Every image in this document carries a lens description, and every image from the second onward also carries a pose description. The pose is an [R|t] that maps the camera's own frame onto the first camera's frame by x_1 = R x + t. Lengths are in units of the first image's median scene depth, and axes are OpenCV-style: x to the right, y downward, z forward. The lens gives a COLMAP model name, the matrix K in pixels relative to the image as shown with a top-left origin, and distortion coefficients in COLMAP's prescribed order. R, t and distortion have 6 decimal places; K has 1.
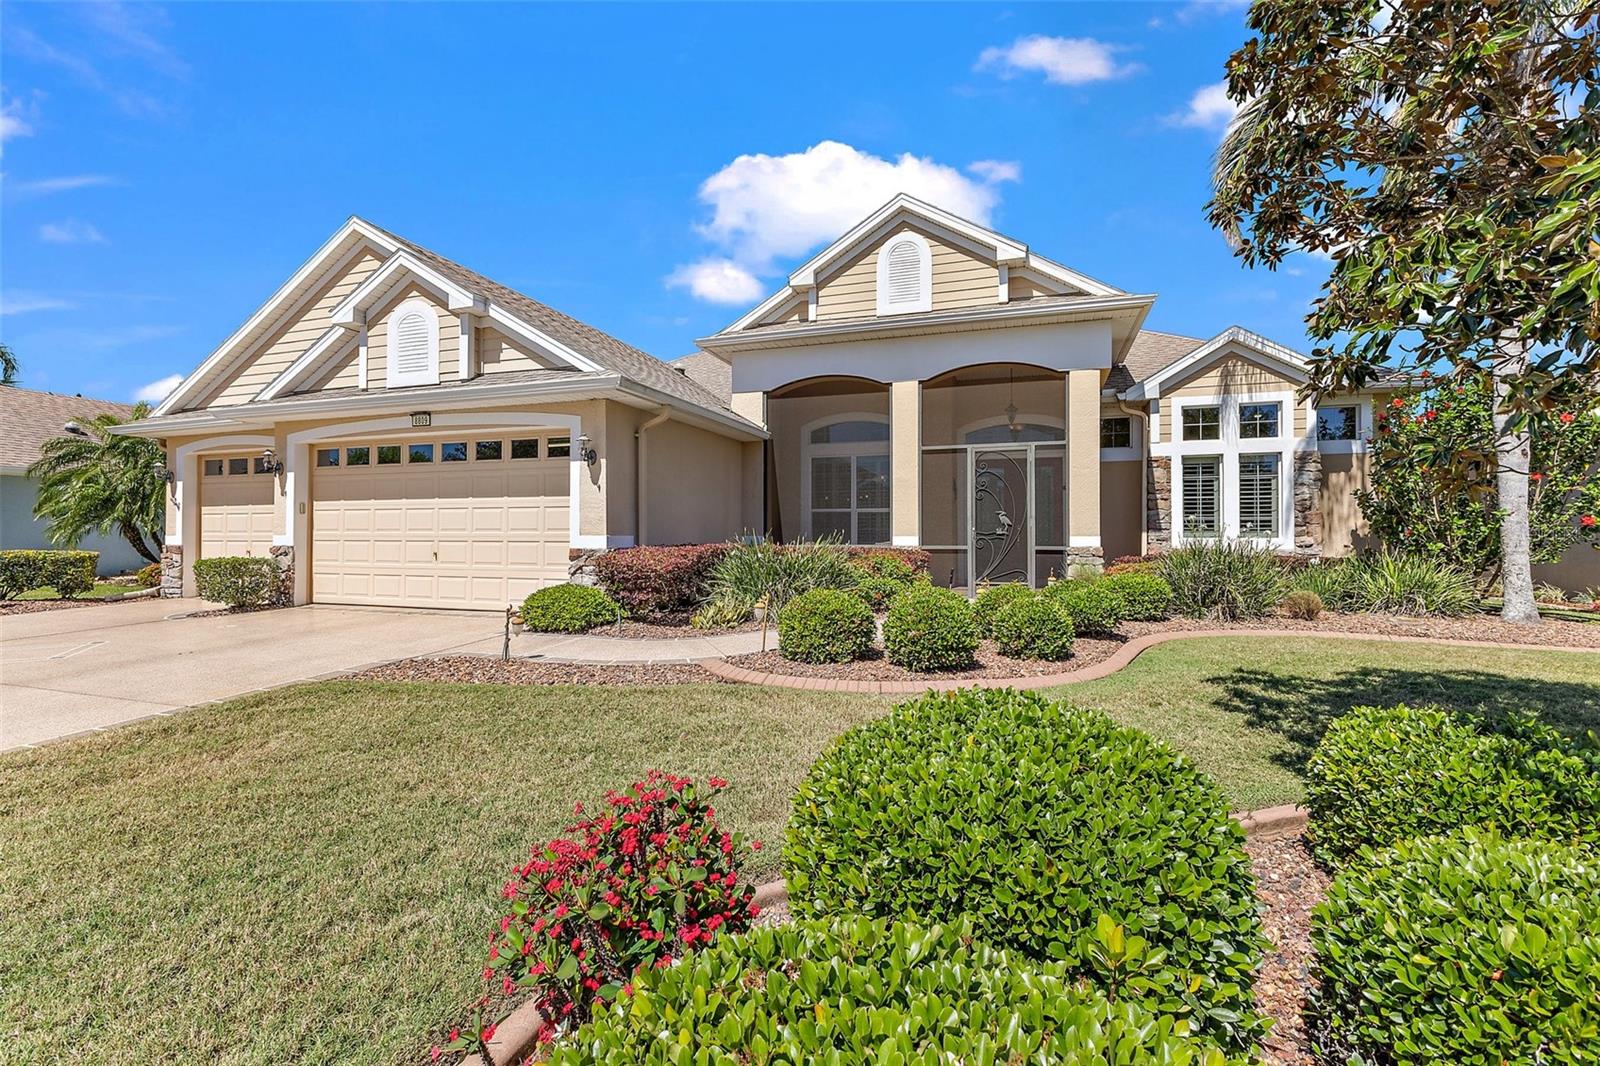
lens RADIAL K [[700.6, 0, 801.1], [0, 700.6, 530.8], [0, 0, 1]] dist [0.005501, 0.000419]
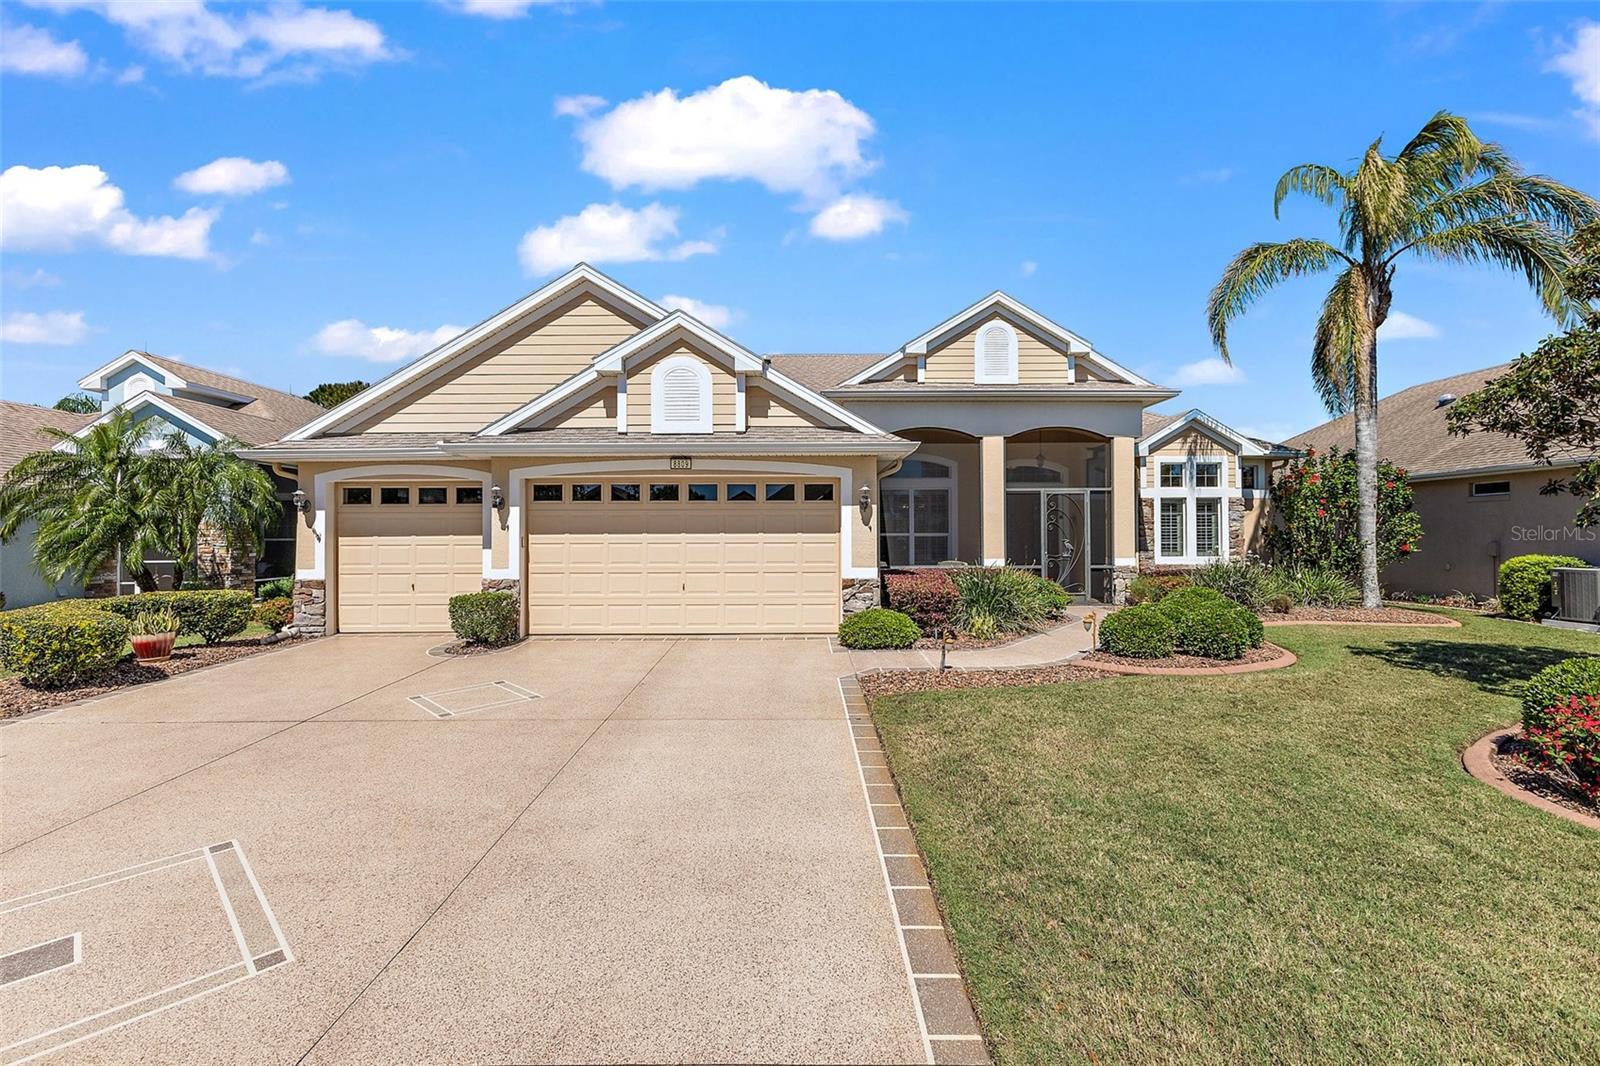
lens RADIAL K [[692.4, 0, 803.2], [0, 692.4, 532.2], [0, 0, 1]] dist [0.006044, 0.000380]
pose [[0.944999, -0.002316, 0.327066, -0.597256], [0.002152, 0.999997, 0.000865, -0.042451], [-0.327068, -0.000114, 0.945001, -0.074070]]
